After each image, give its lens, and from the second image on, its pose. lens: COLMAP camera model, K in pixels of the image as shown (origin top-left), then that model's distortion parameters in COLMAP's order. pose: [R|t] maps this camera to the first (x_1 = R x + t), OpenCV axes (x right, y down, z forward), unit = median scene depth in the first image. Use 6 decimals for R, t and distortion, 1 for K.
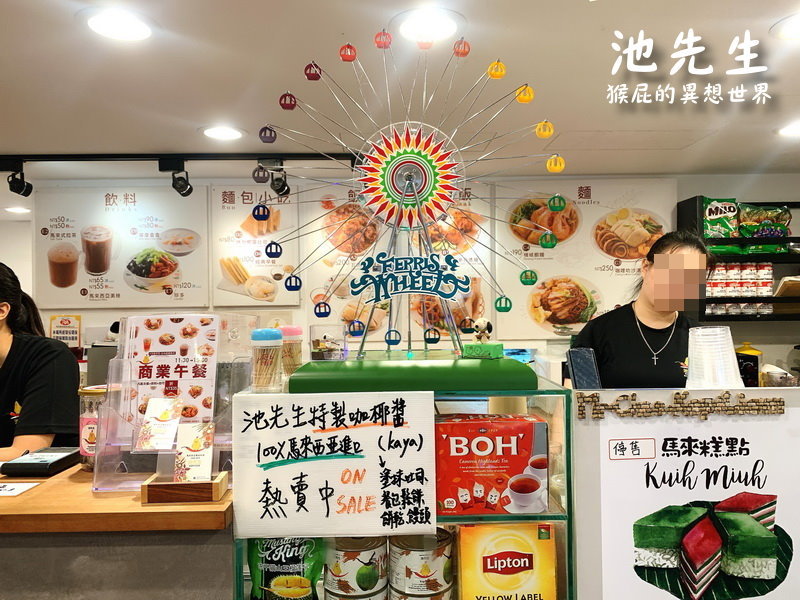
lens RADIAL K [[613.2, 0, 400.0], [0, 613.2, 300.0], [0, 0, 1]] dist [0.086797, -0.139313]
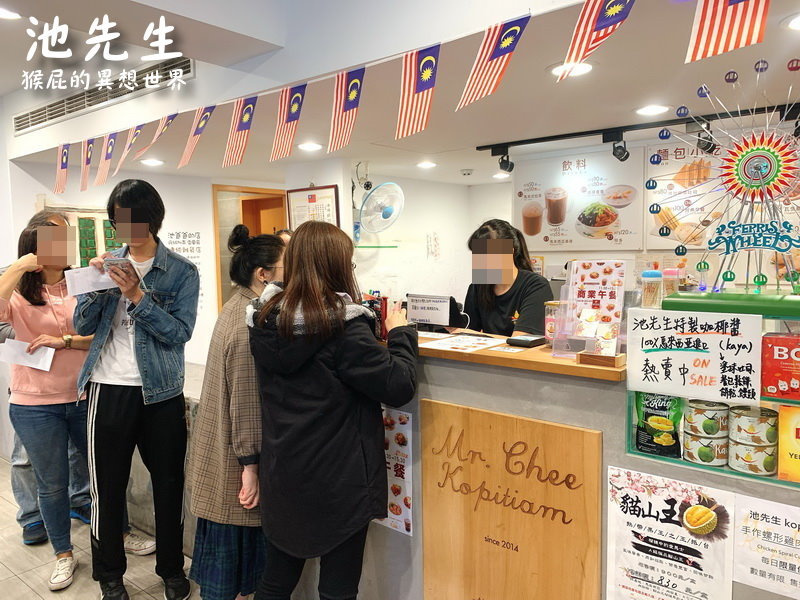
lens RADIAL K [[613.2, 0, 400.0], [0, 613.2, 300.0], [0, 0, 1]] dist [0.086797, -0.139313]
pose [[0.765350, 0.055387, -0.641227, 0.333014], [0.008261, 0.995363, 0.095836, -0.038279], [0.643561, -0.078645, 0.761343, -0.688334]]
